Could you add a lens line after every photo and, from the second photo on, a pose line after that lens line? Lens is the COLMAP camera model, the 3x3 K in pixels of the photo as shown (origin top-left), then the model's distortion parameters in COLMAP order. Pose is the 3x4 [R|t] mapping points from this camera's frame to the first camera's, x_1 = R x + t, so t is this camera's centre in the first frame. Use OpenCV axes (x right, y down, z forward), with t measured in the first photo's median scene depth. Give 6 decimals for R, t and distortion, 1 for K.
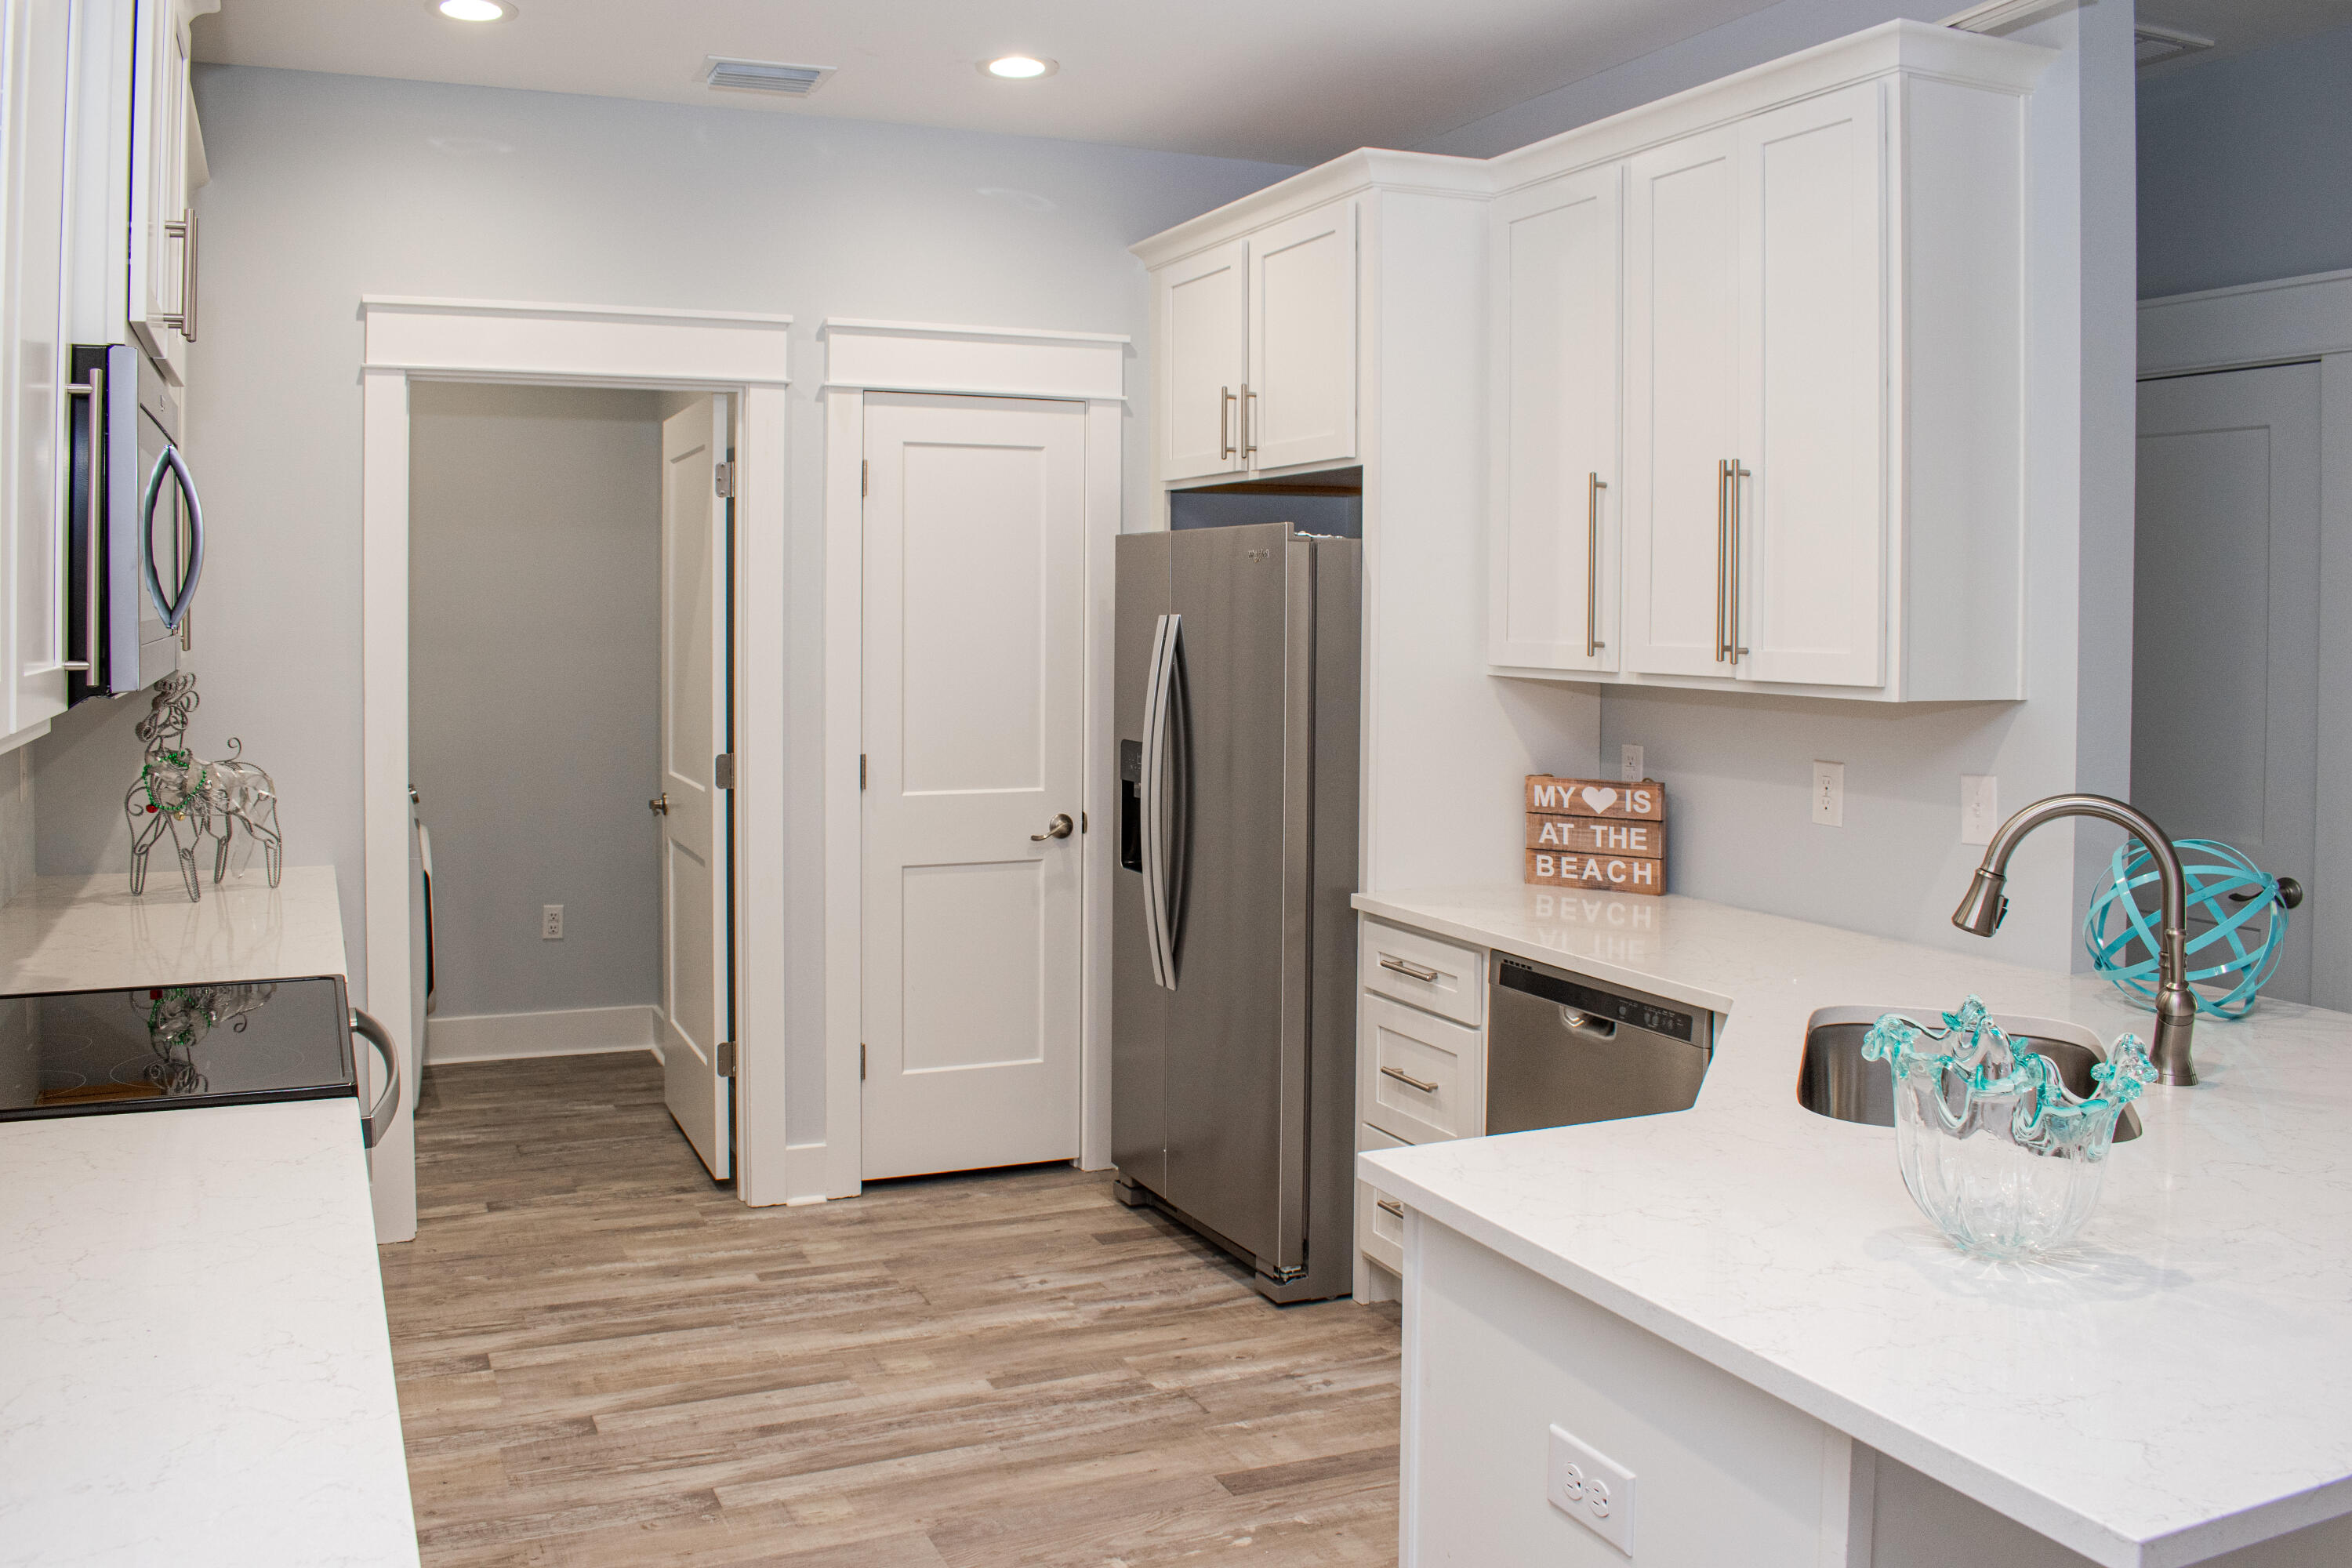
lens RADIAL K [[1903.5, 0, 1046.3], [0, 1903.5, 604.6], [0, 0, 1]] dist [-0.091444, 0.018972]
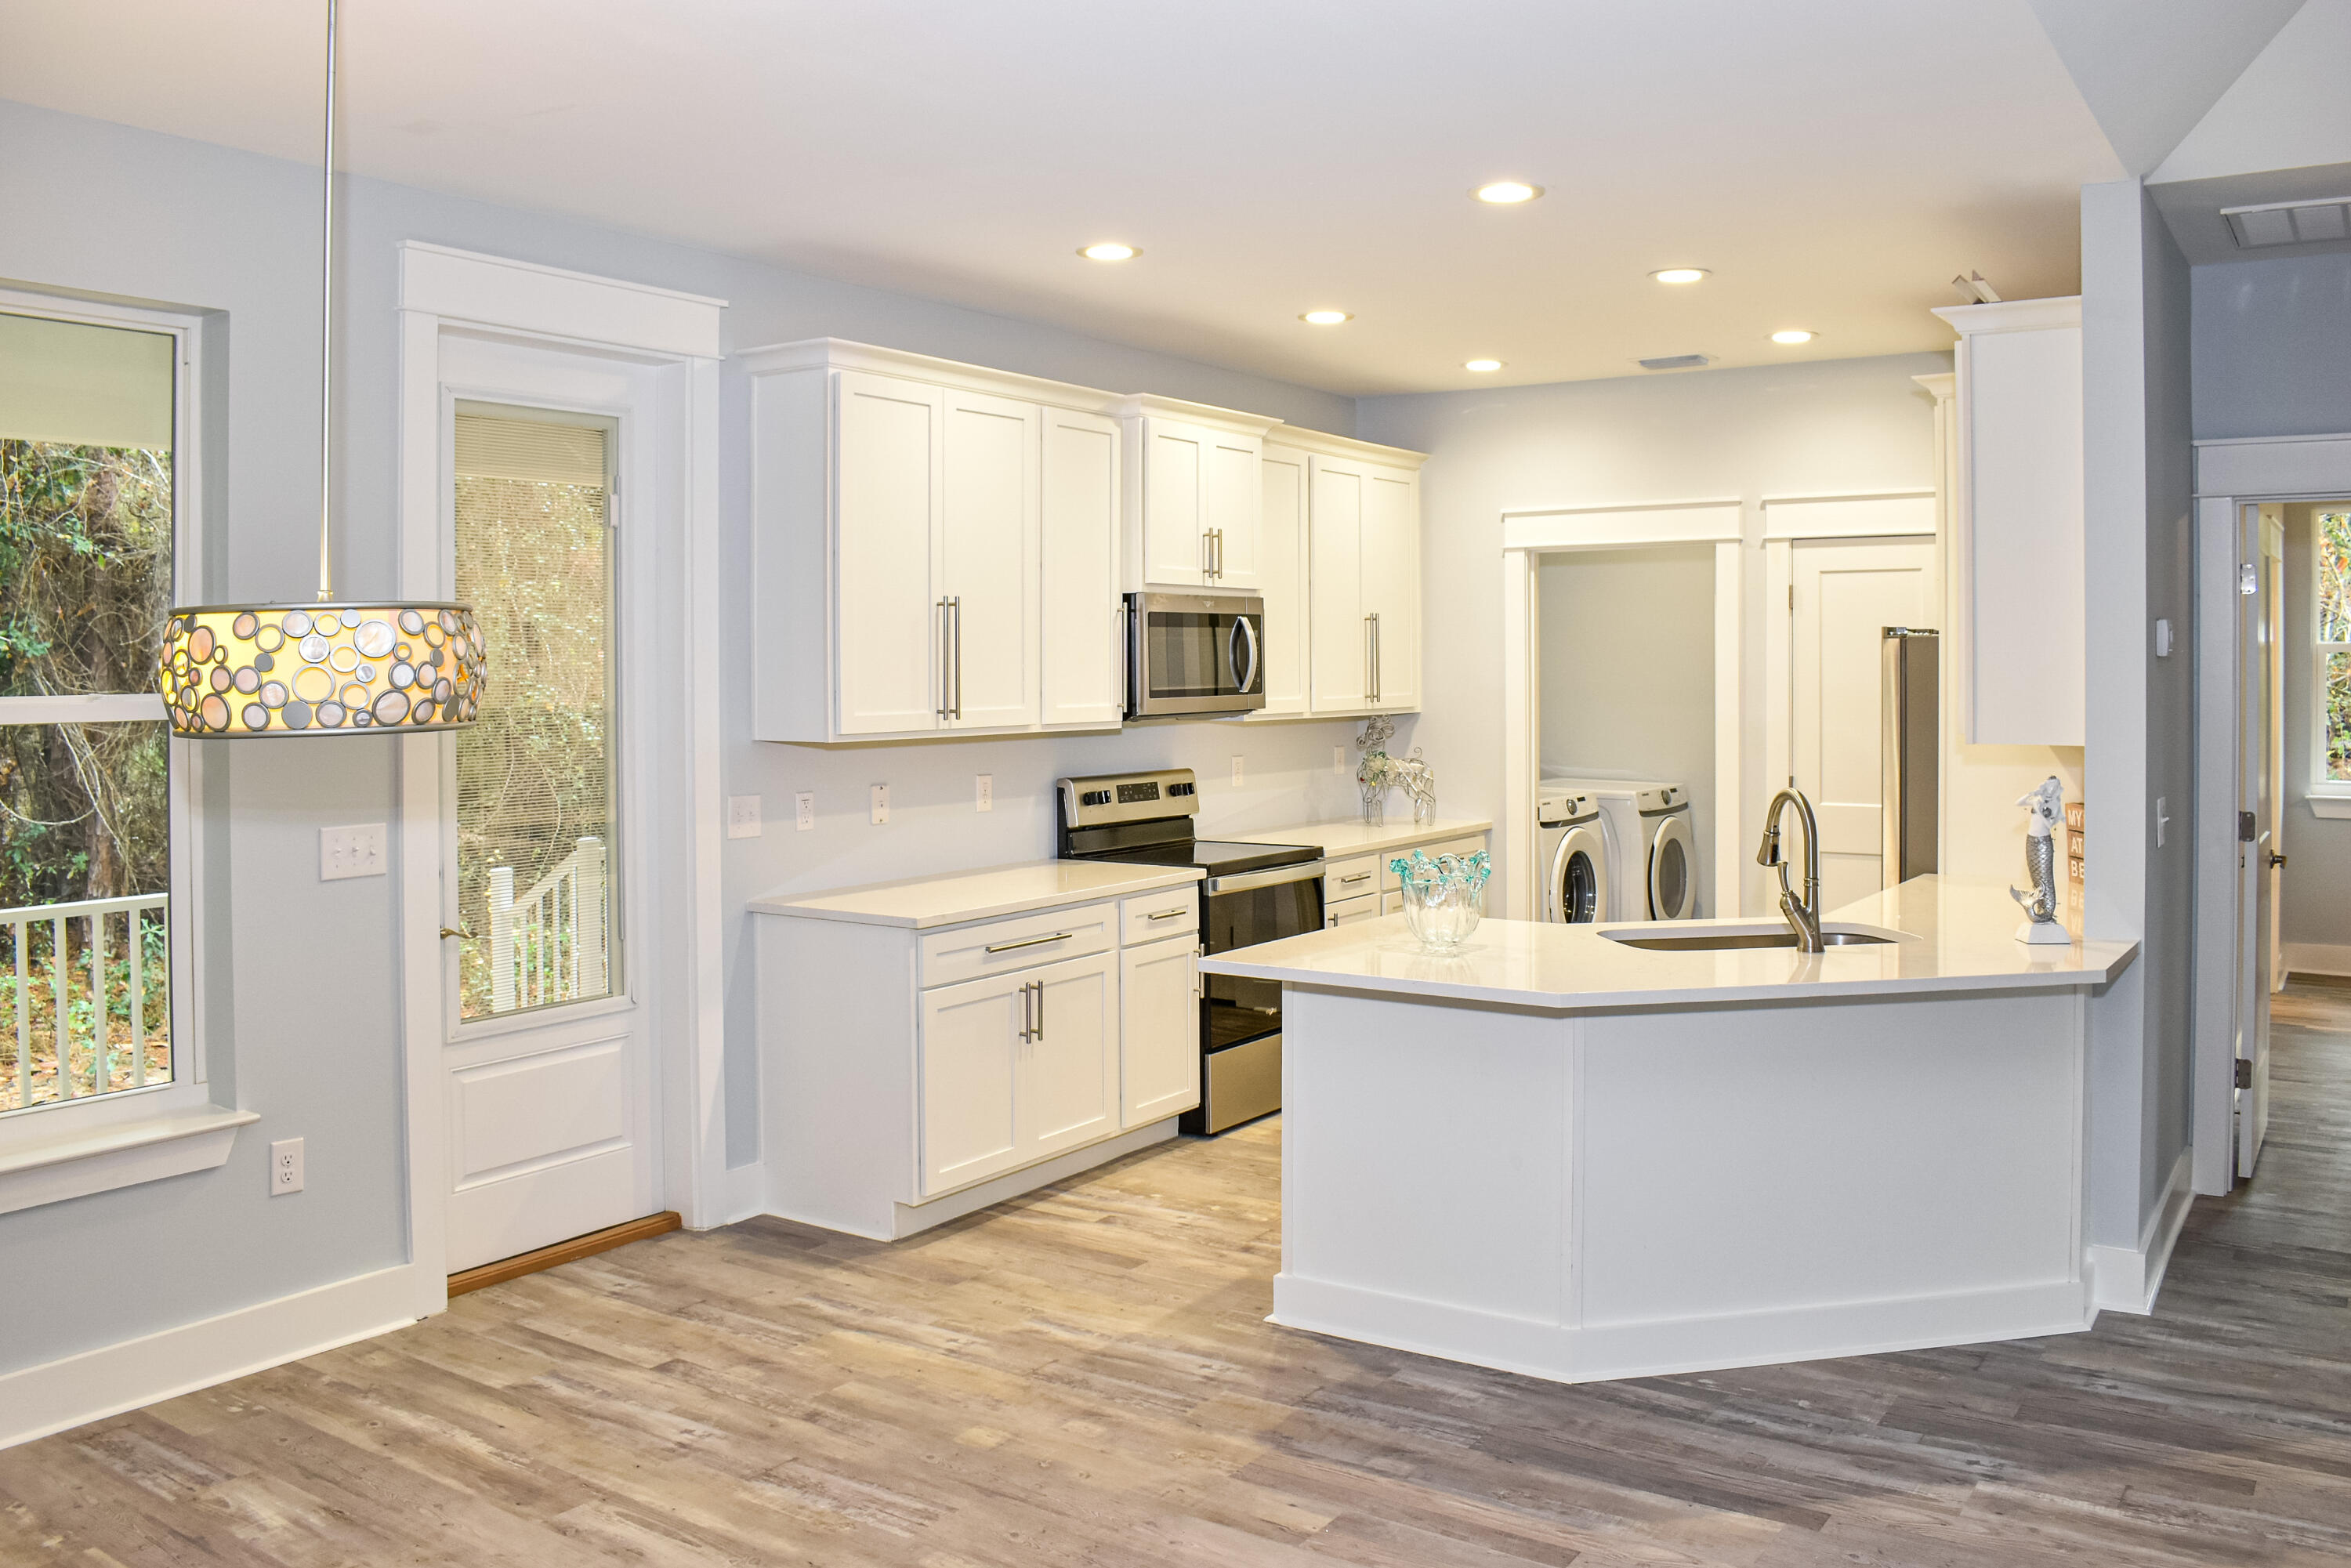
lens RADIAL K [[1902.6, 0, 1192.3], [0, 1902.6, 662.4], [0, 0, 1]] dist [-0.091444, 0.018972]
pose [[0.564240, -0.006198, -0.825587, 0.979917], [0.004659, 0.999980, -0.004323, -0.009601], [0.825597, -0.001407, 0.564258, -0.283314]]
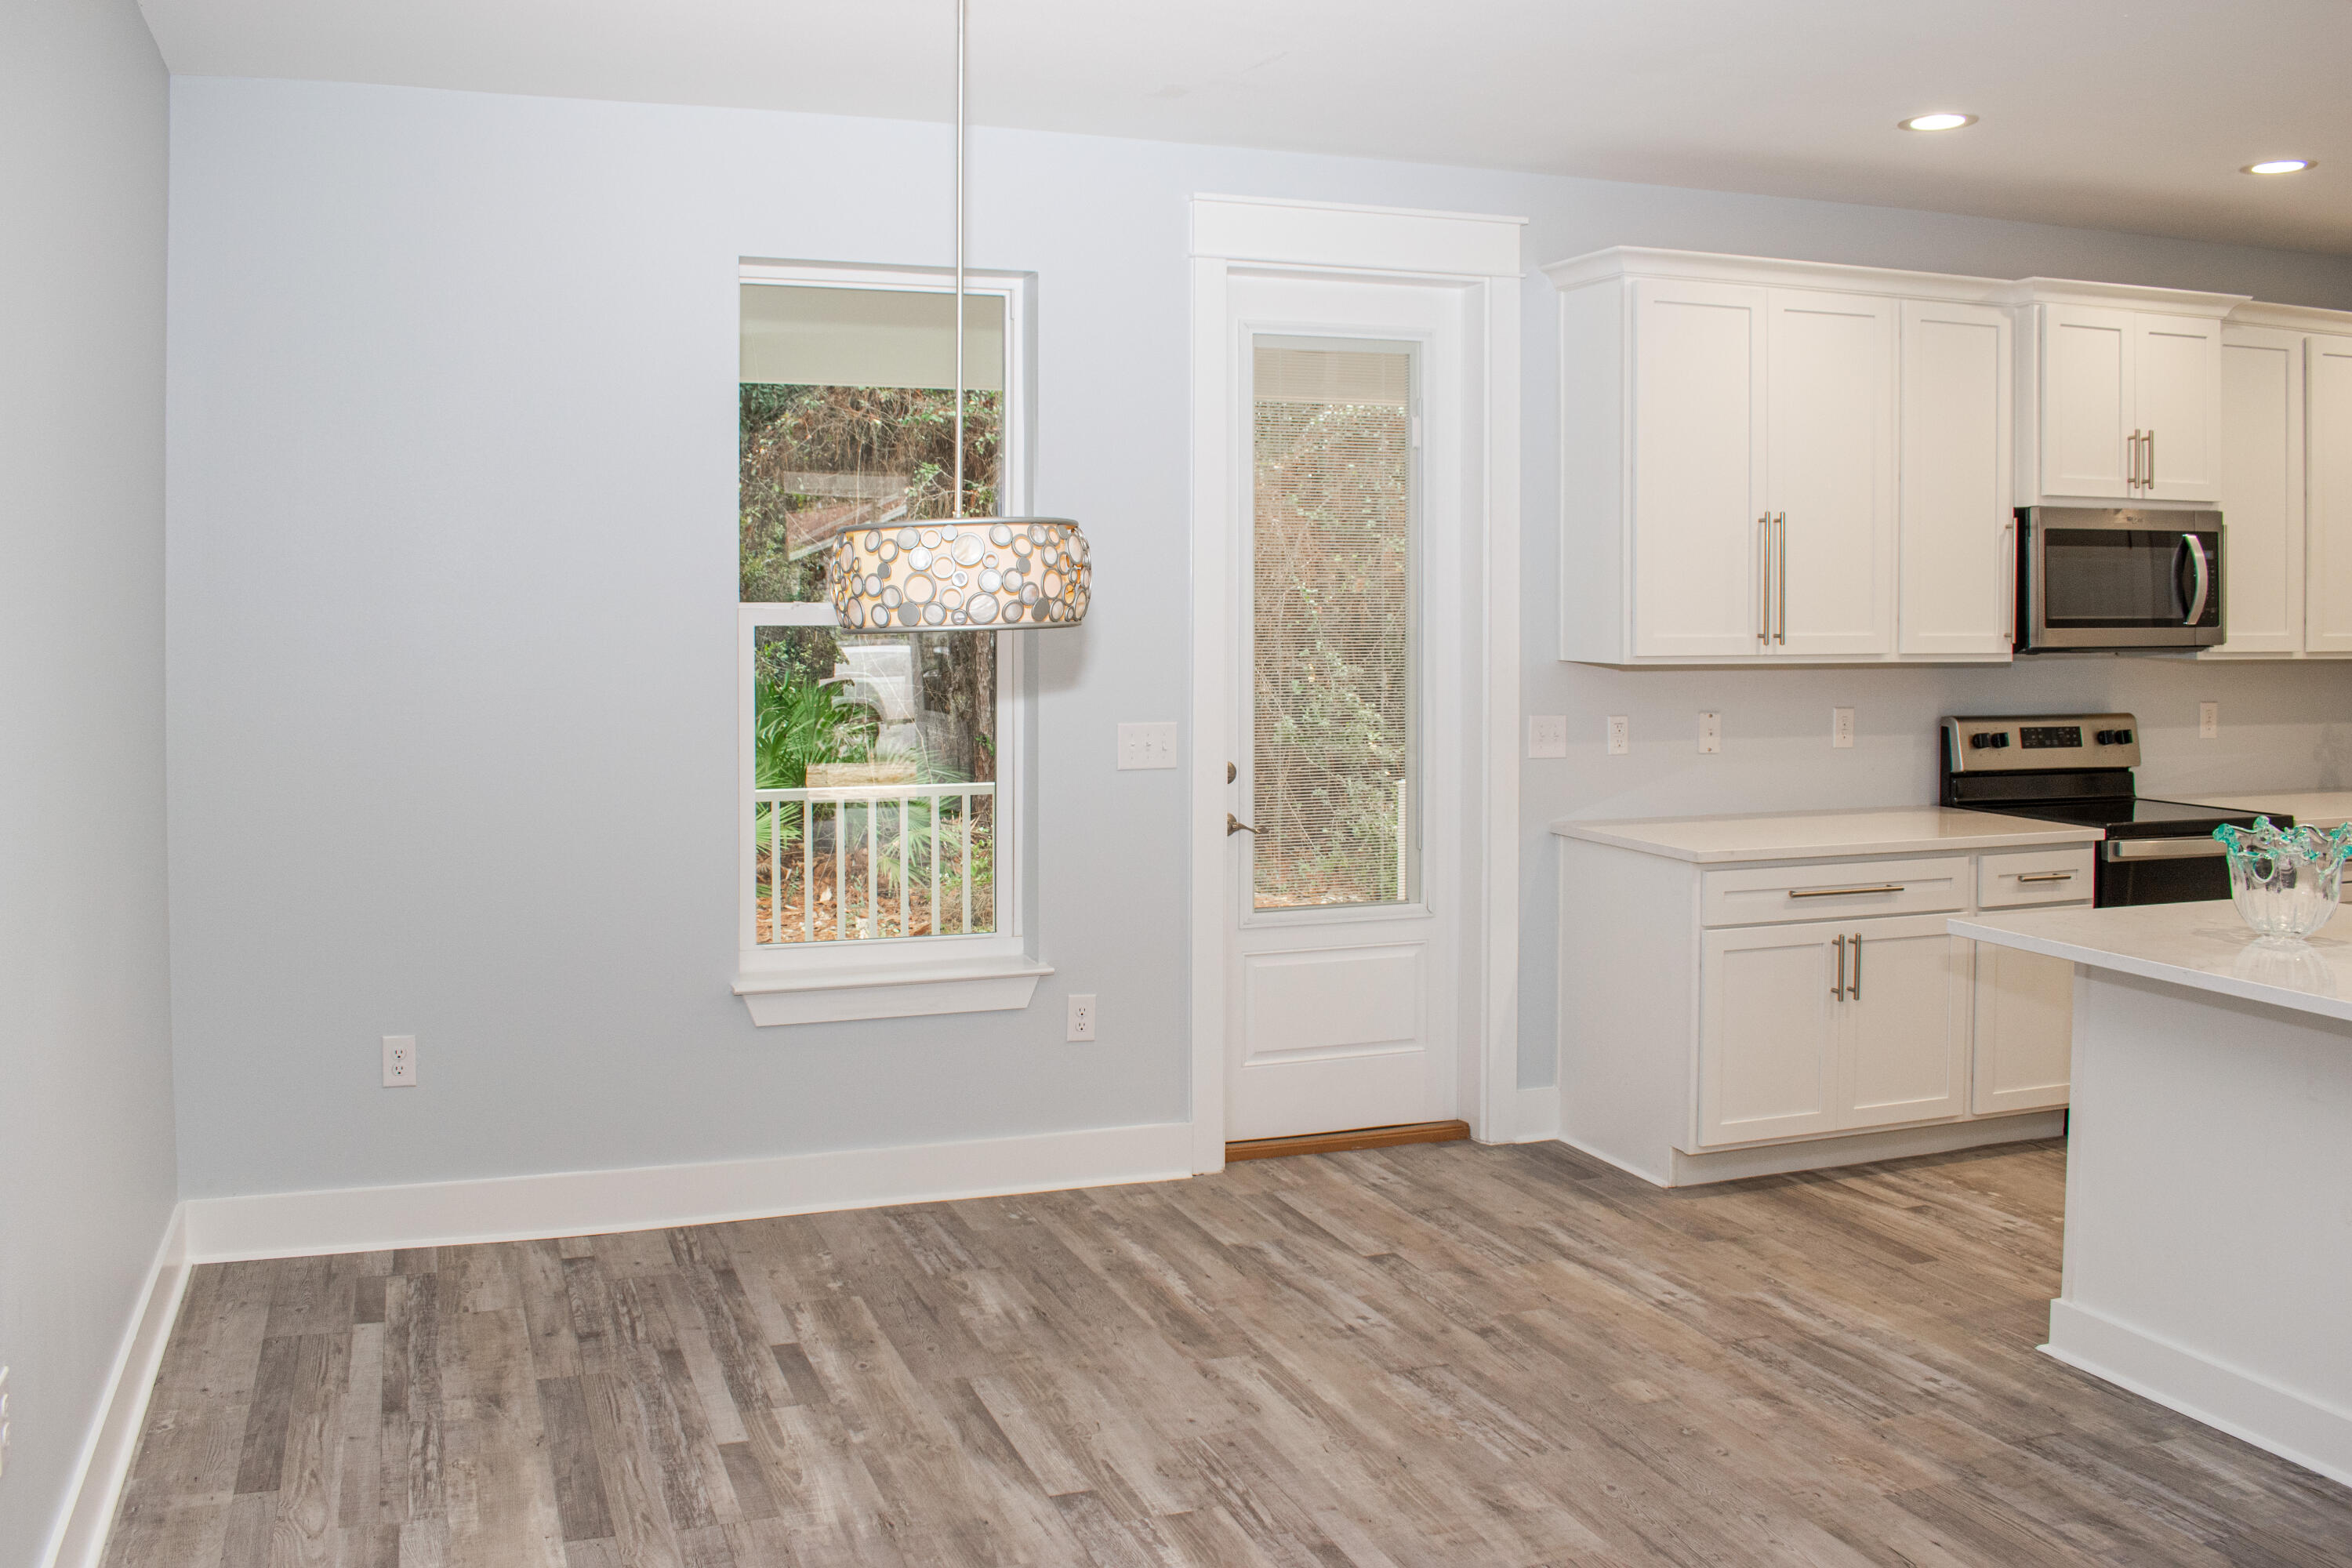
lens RADIAL K [[1903.5, 0, 931.6], [0, 1903.5, 604.3], [0, 0, 1]] dist [-0.091444, 0.018972]
pose [[-0.093011, 0.001087, -0.995665, 1.050576], [-0.006639, 0.999976, 0.001712, -0.001574], [0.995643, 0.006769, -0.093001, -0.111034]]
